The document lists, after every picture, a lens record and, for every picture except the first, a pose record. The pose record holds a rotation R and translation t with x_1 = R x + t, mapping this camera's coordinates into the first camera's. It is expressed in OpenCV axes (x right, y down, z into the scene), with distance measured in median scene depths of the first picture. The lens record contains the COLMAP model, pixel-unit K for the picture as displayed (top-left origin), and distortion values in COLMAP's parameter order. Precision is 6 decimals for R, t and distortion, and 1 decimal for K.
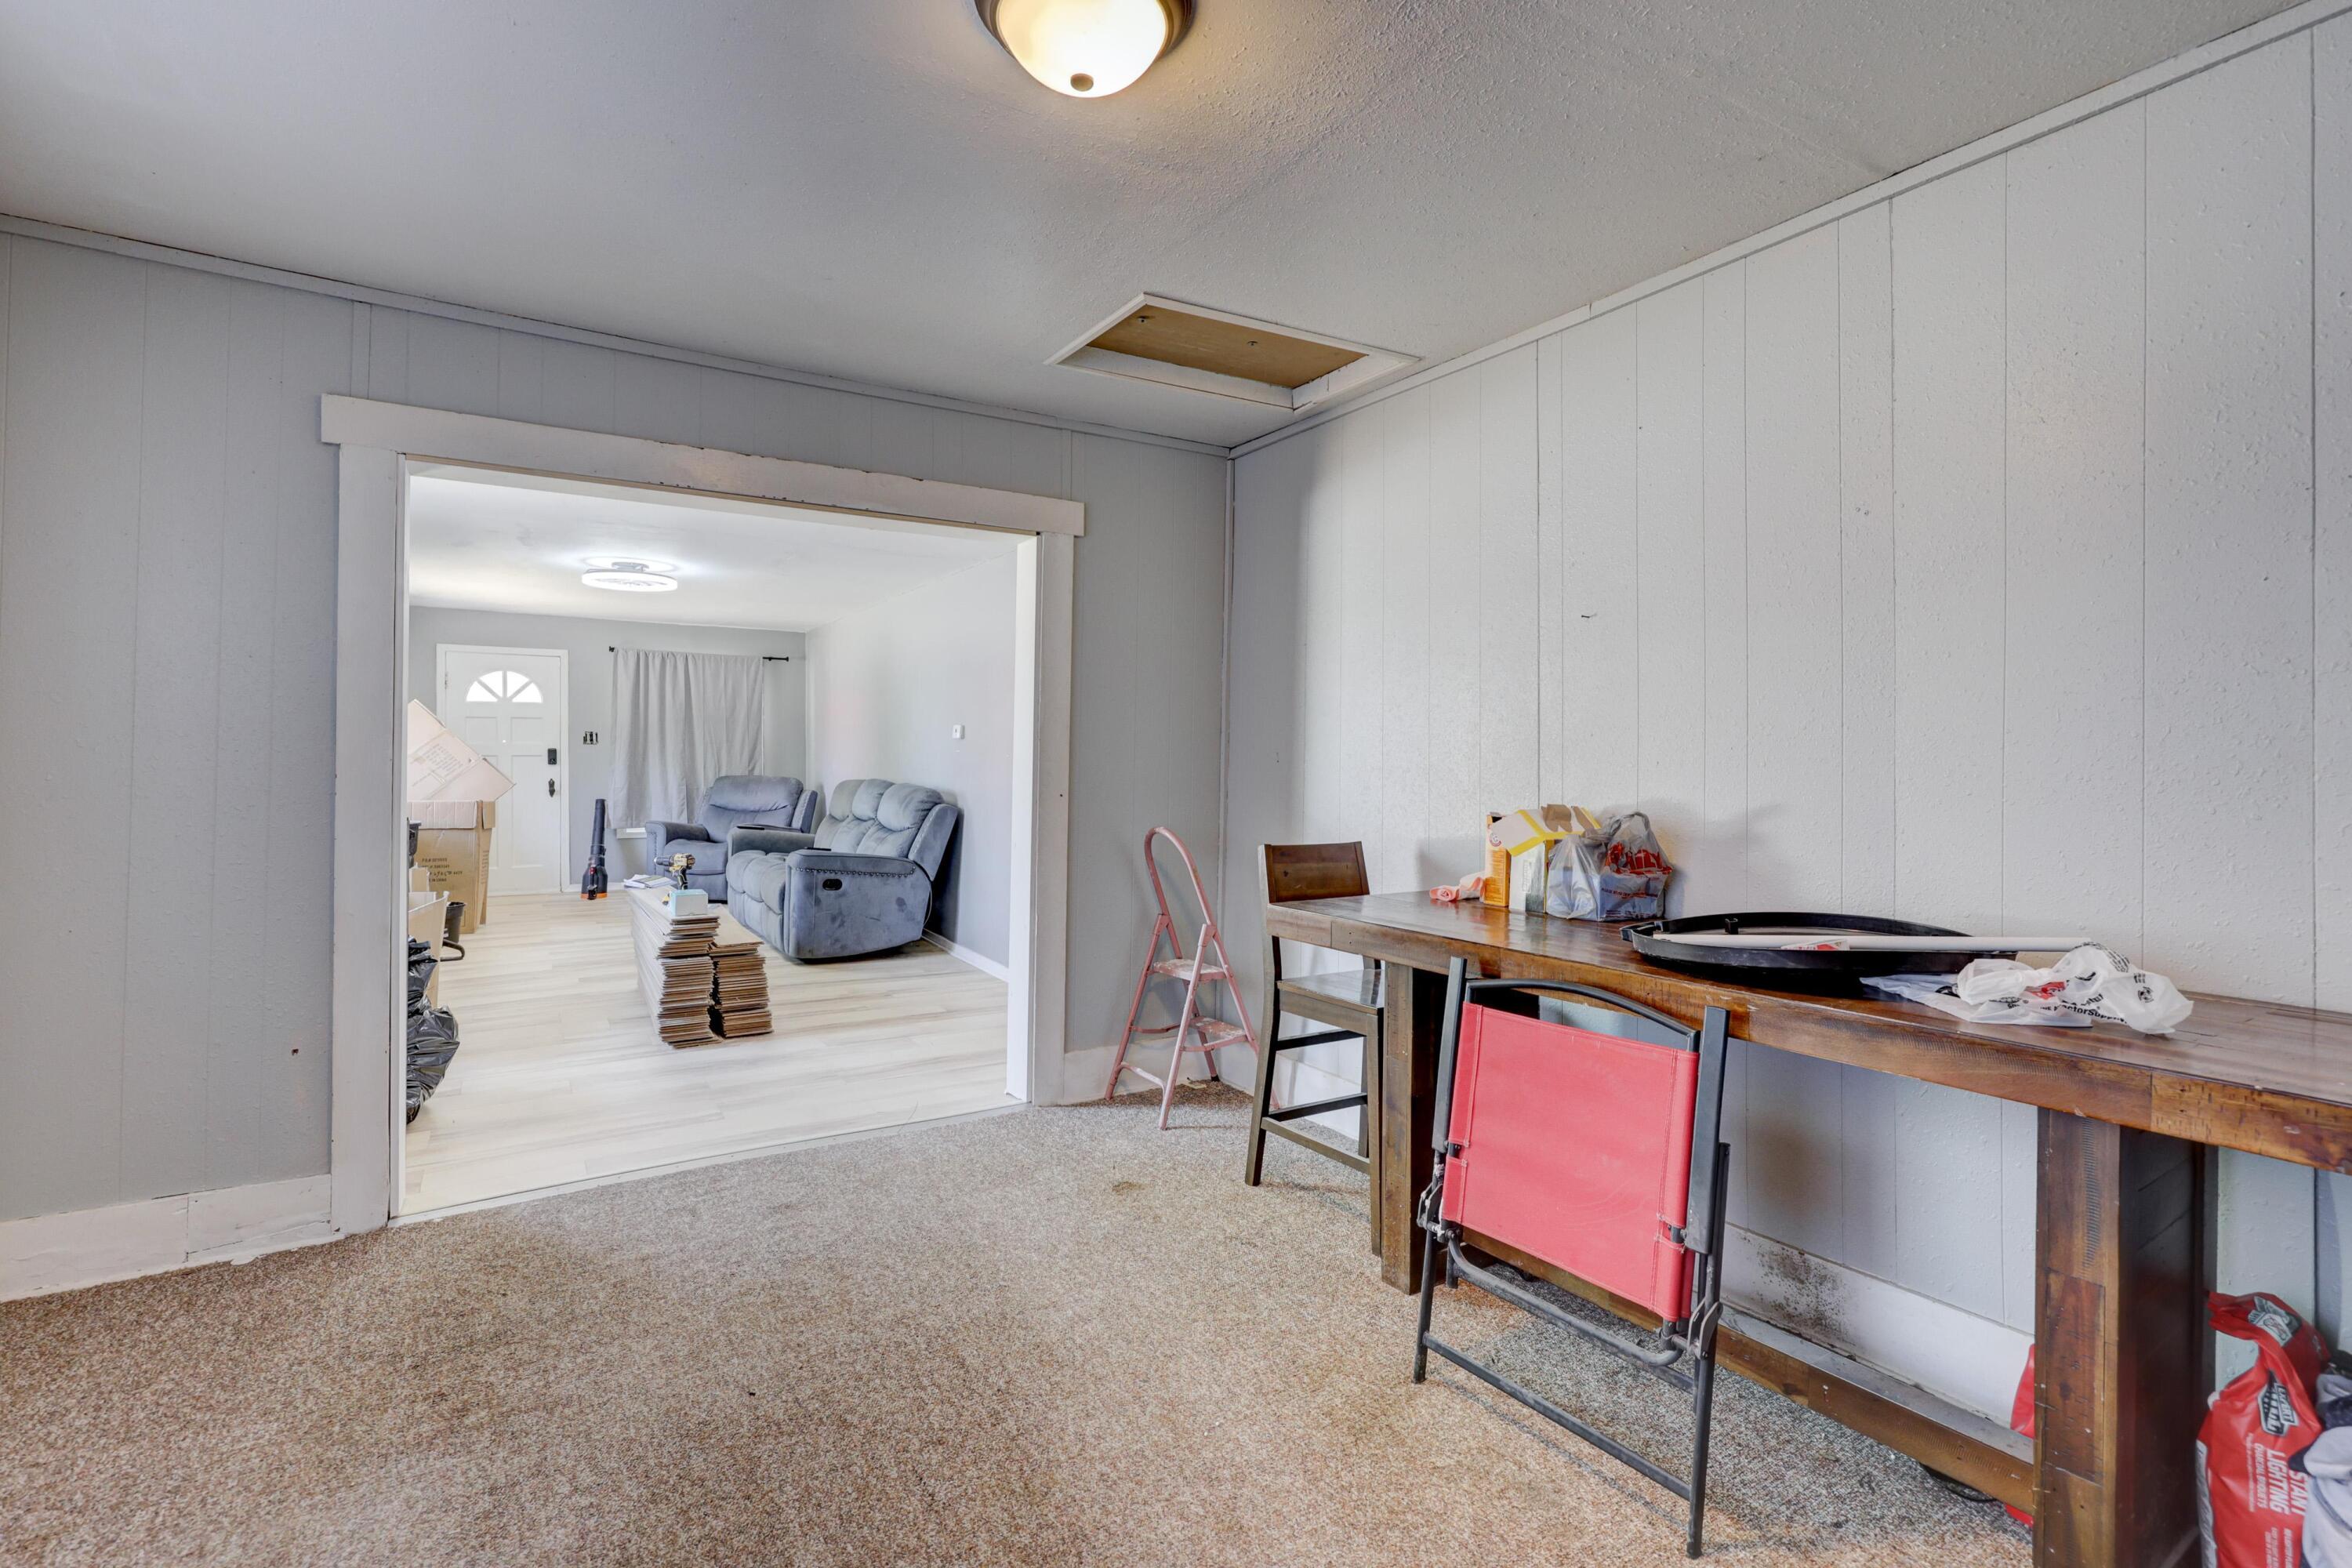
lens RADIAL K [[1088.5, 0, 1185.3], [0, 1088.5, 761.9], [0, 0, 1]] dist [0.003954, 0.000054]
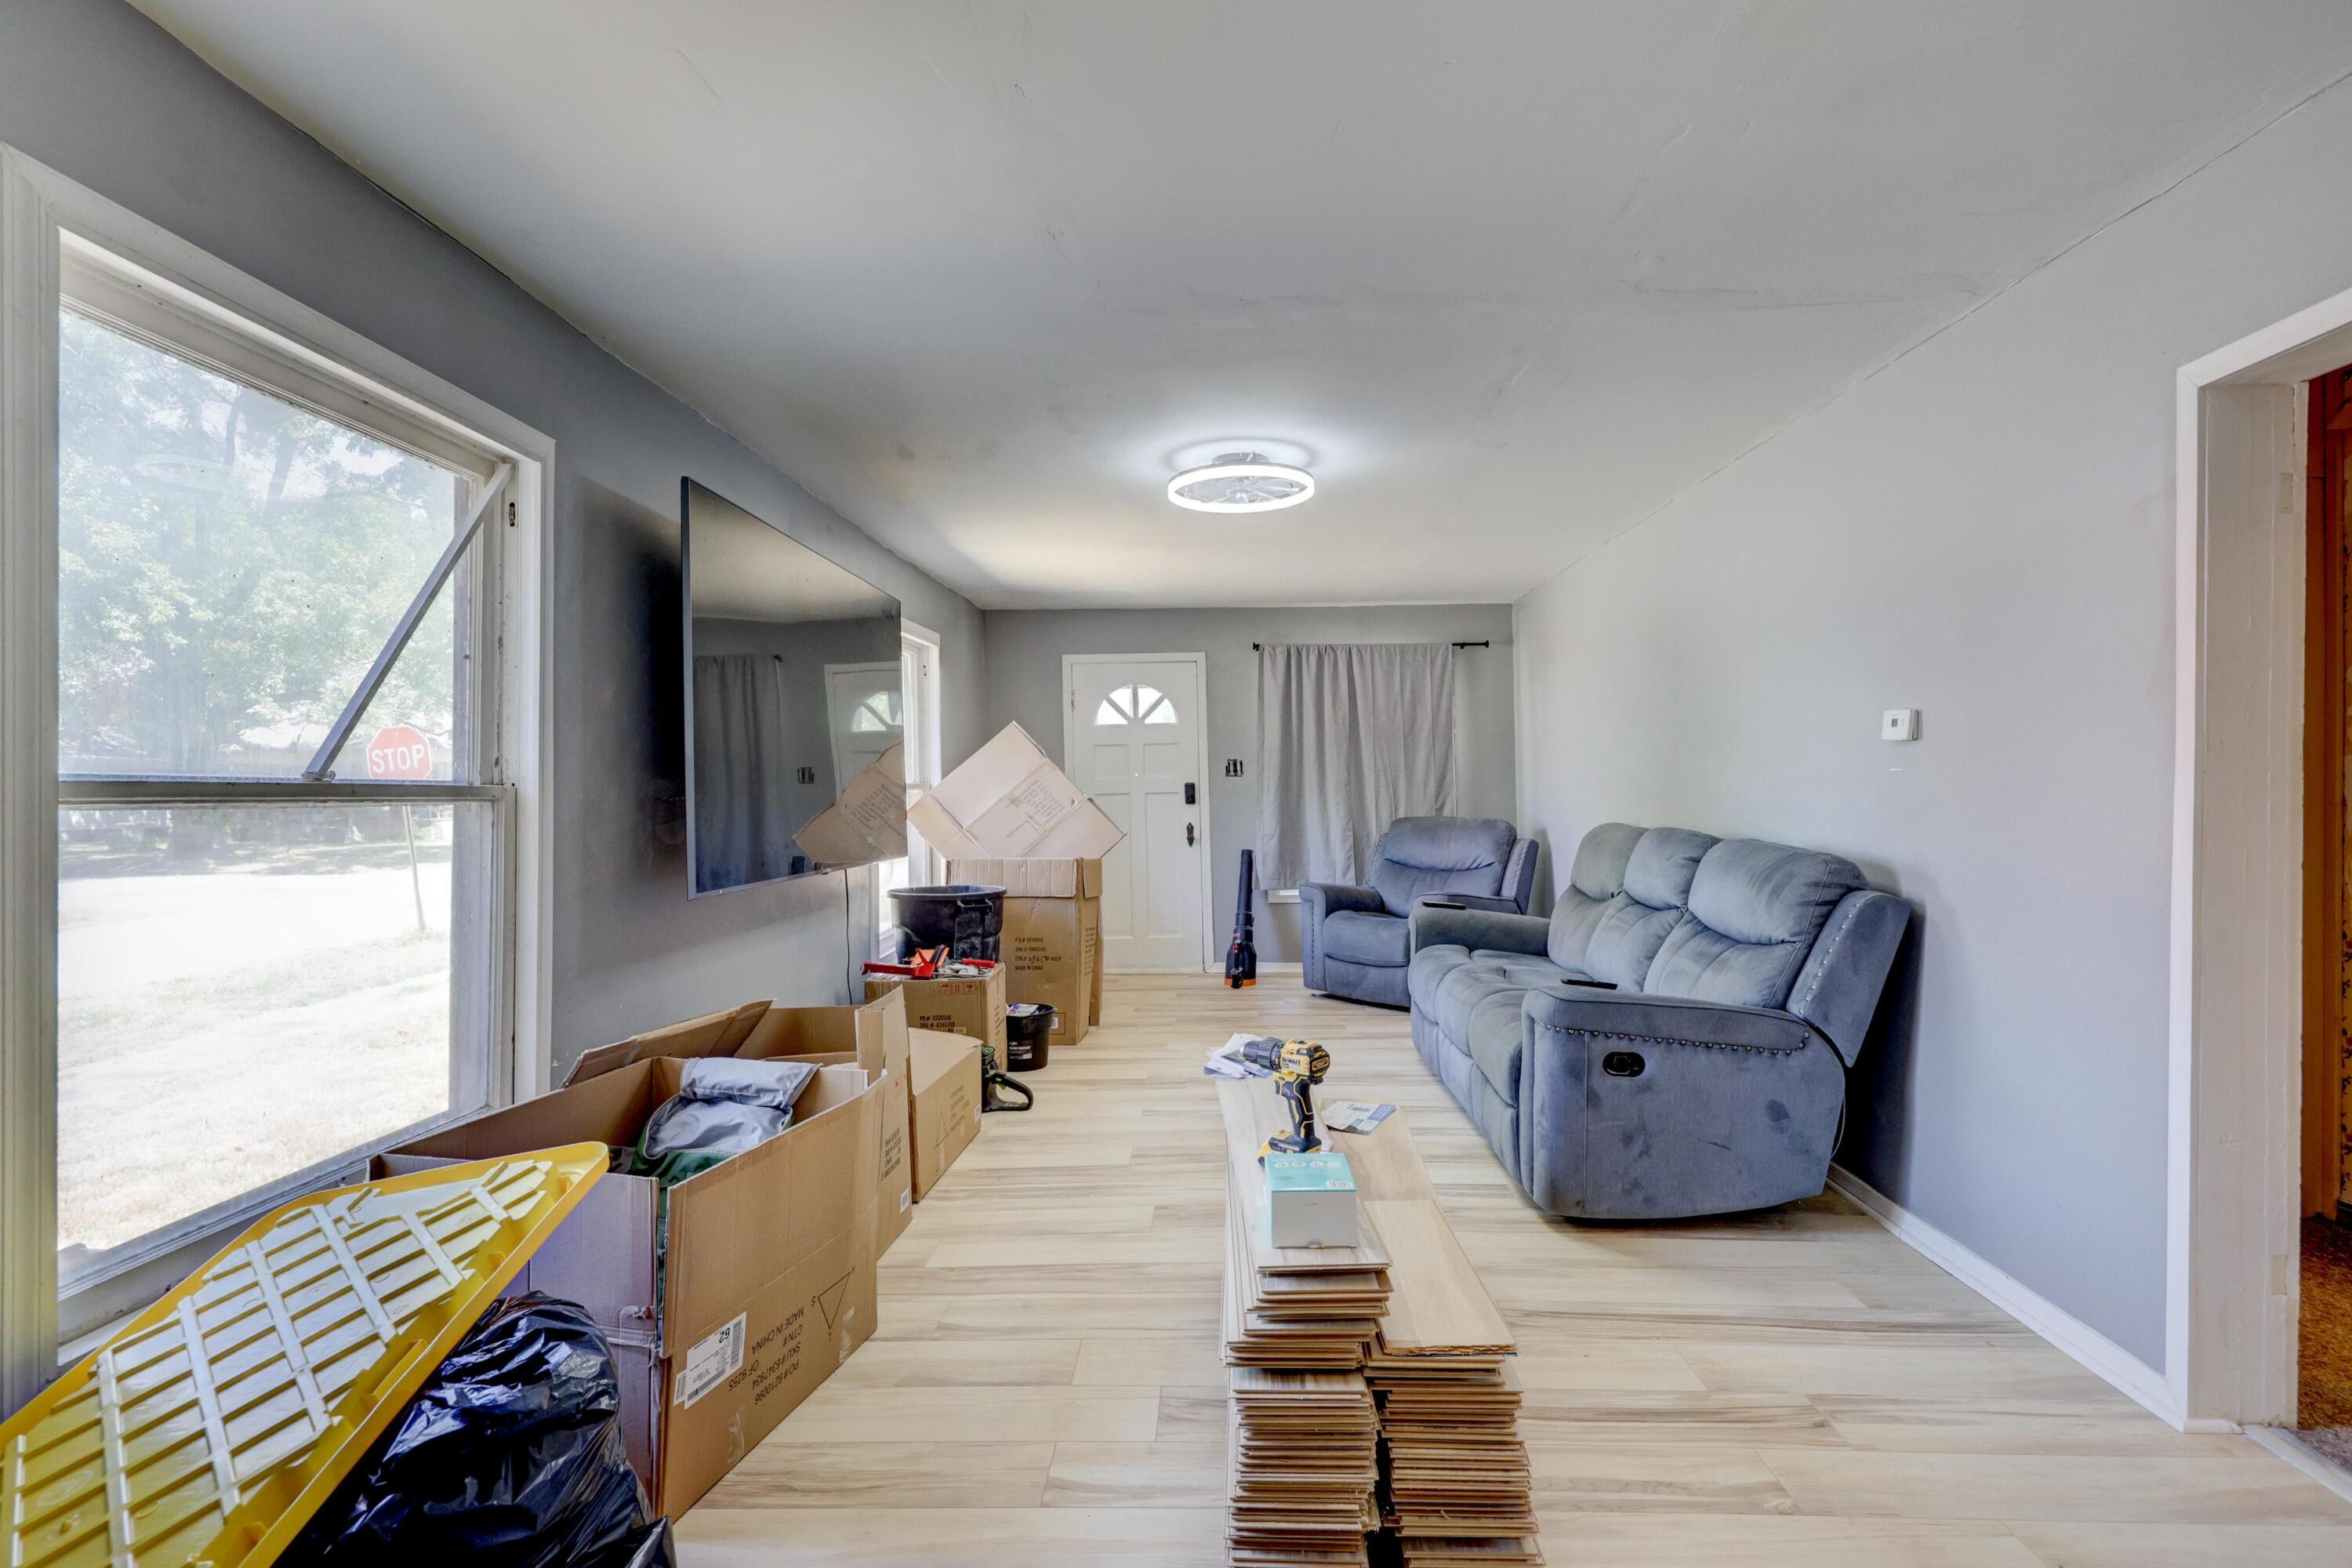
lens RADIAL K [[1088.5, 0, 1187.4], [0, 1088.5, 785.8], [0, 0, 1]] dist [0.003954, 0.000054]
pose [[0.826633, -0.019545, -0.562401, -0.184575], [0.017078, 0.999808, -0.009645, -0.003747], [0.562482, -0.001631, 0.826808, 0.441177]]
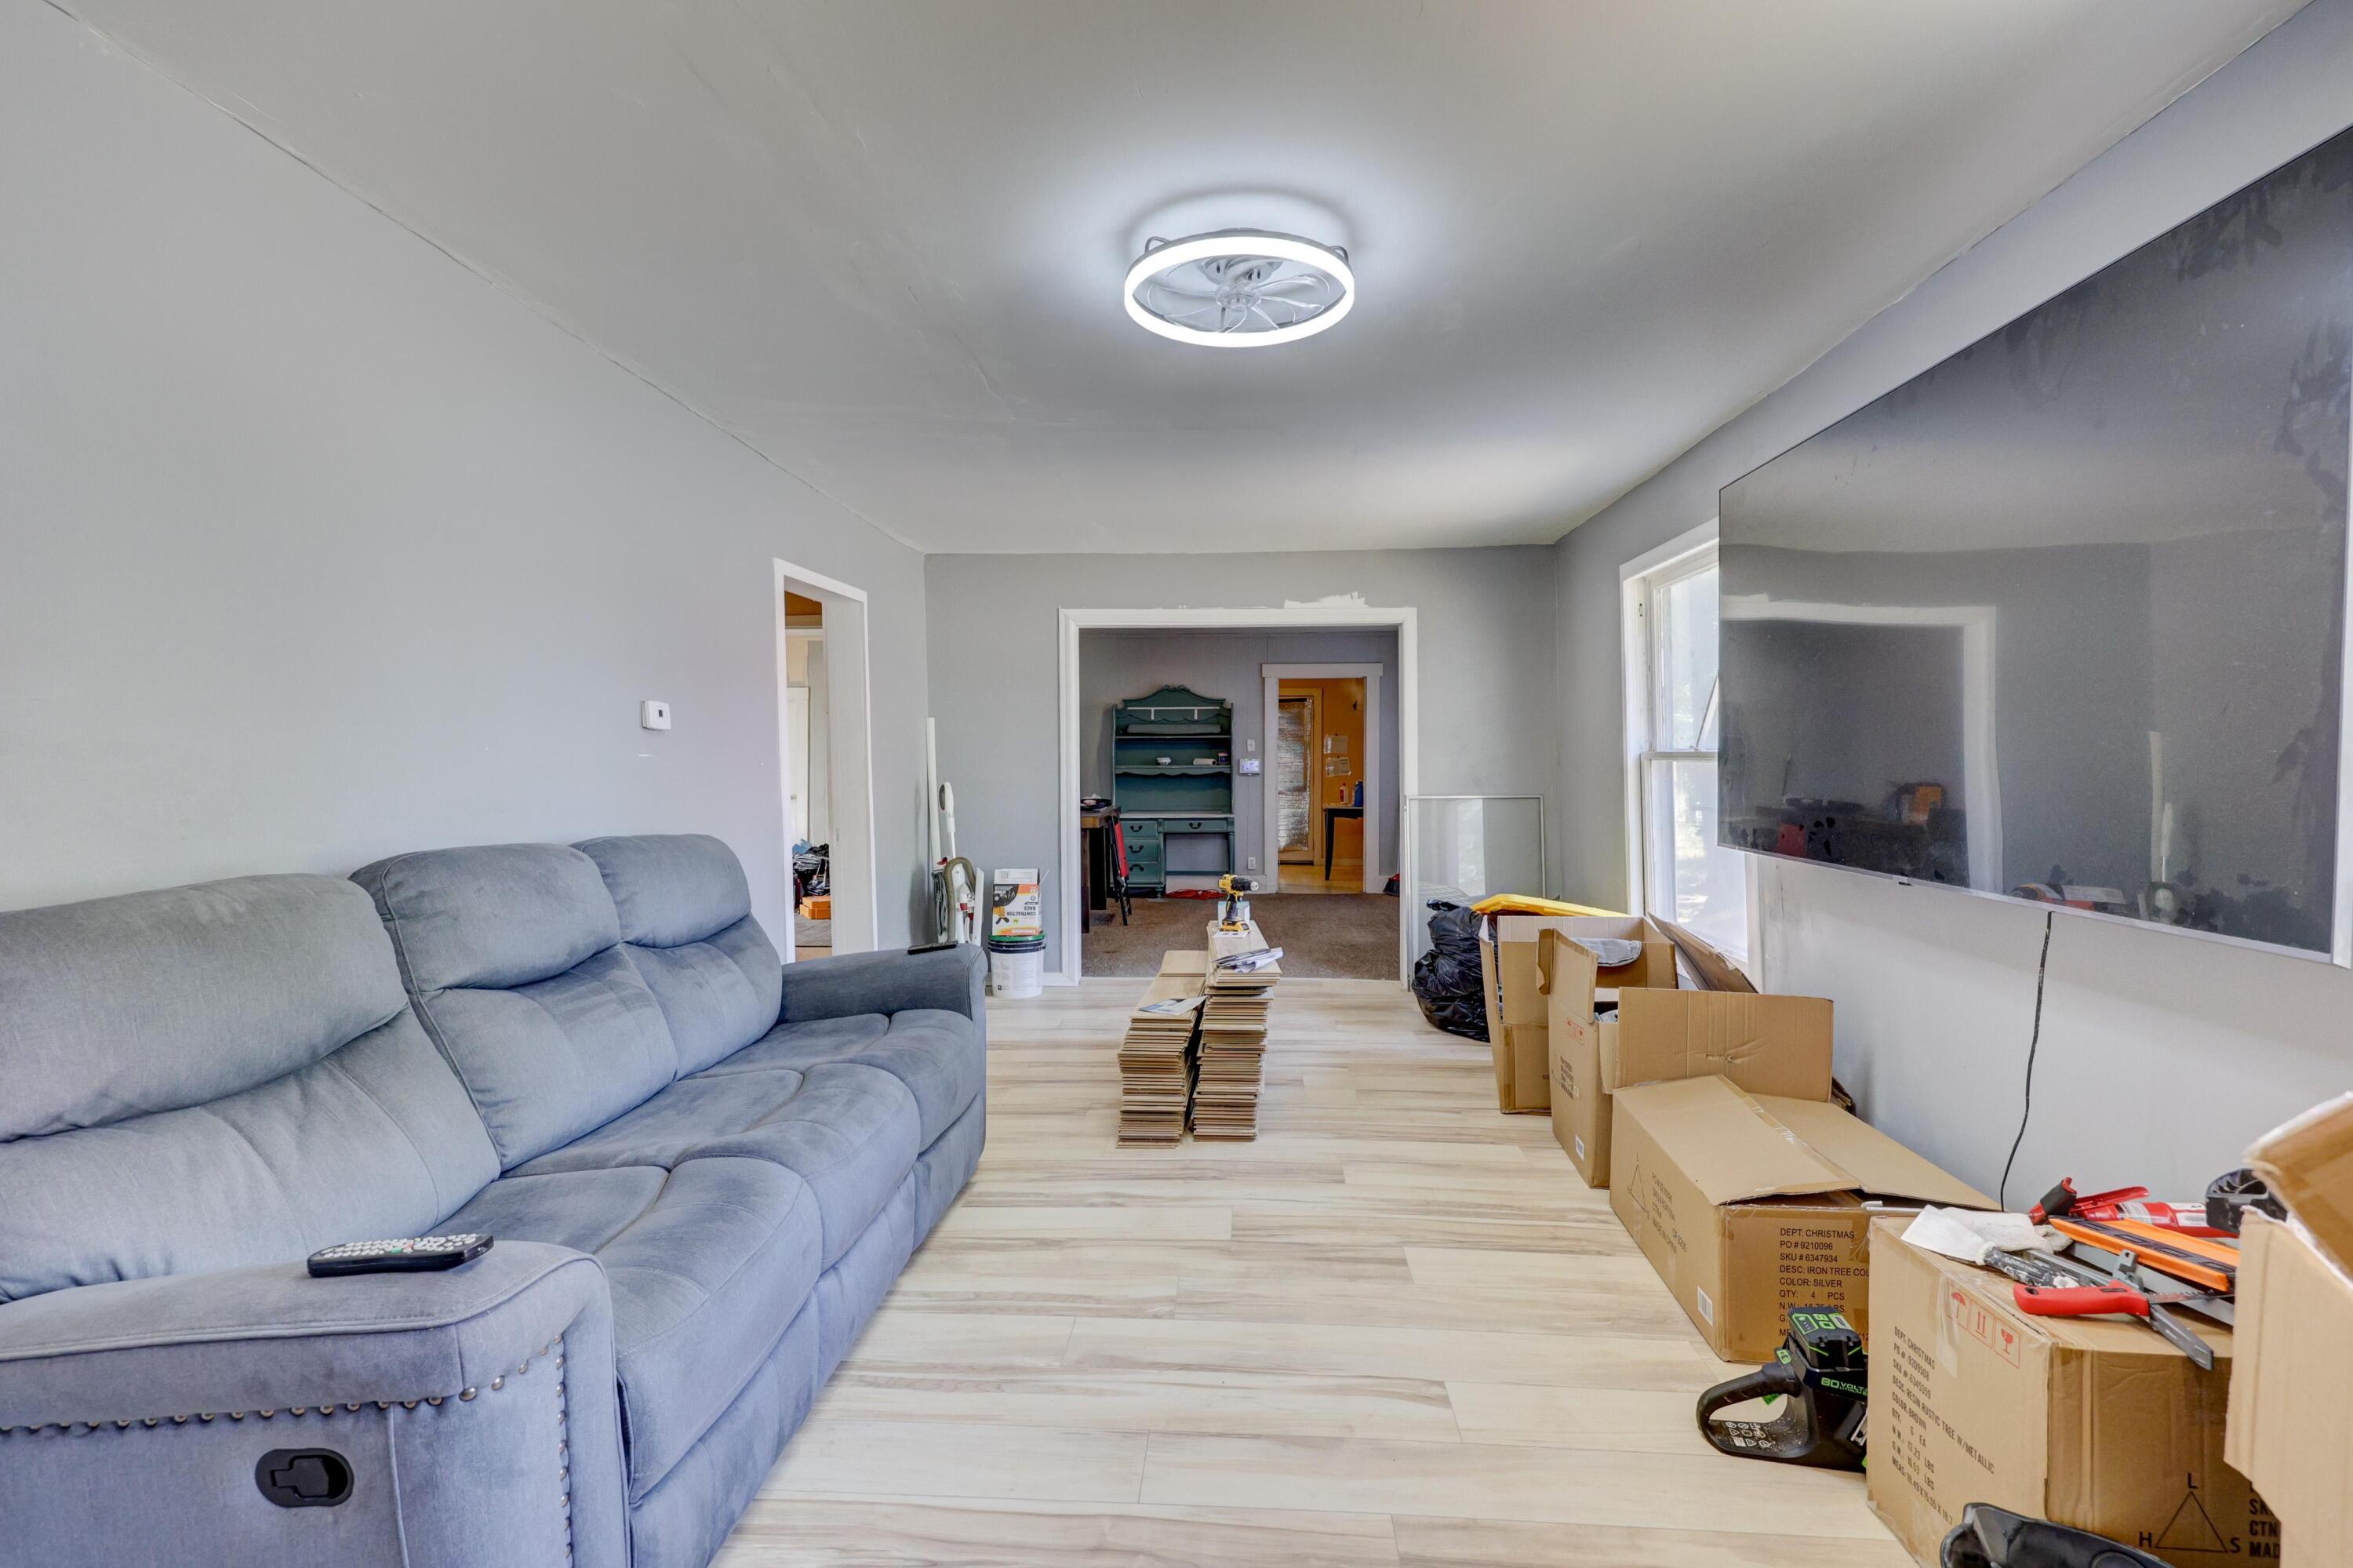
lens RADIAL K [[1089.0, 0, 1175.3], [0, 1089.0, 776.1], [0, 0, 1]] dist [0.003954, 0.000054]
pose [[-0.807117, -0.010605, 0.590296, -0.628169], [0.005731, 0.999651, 0.025796, -0.011036], [-0.590364, 0.024204, -0.806774, 1.153852]]
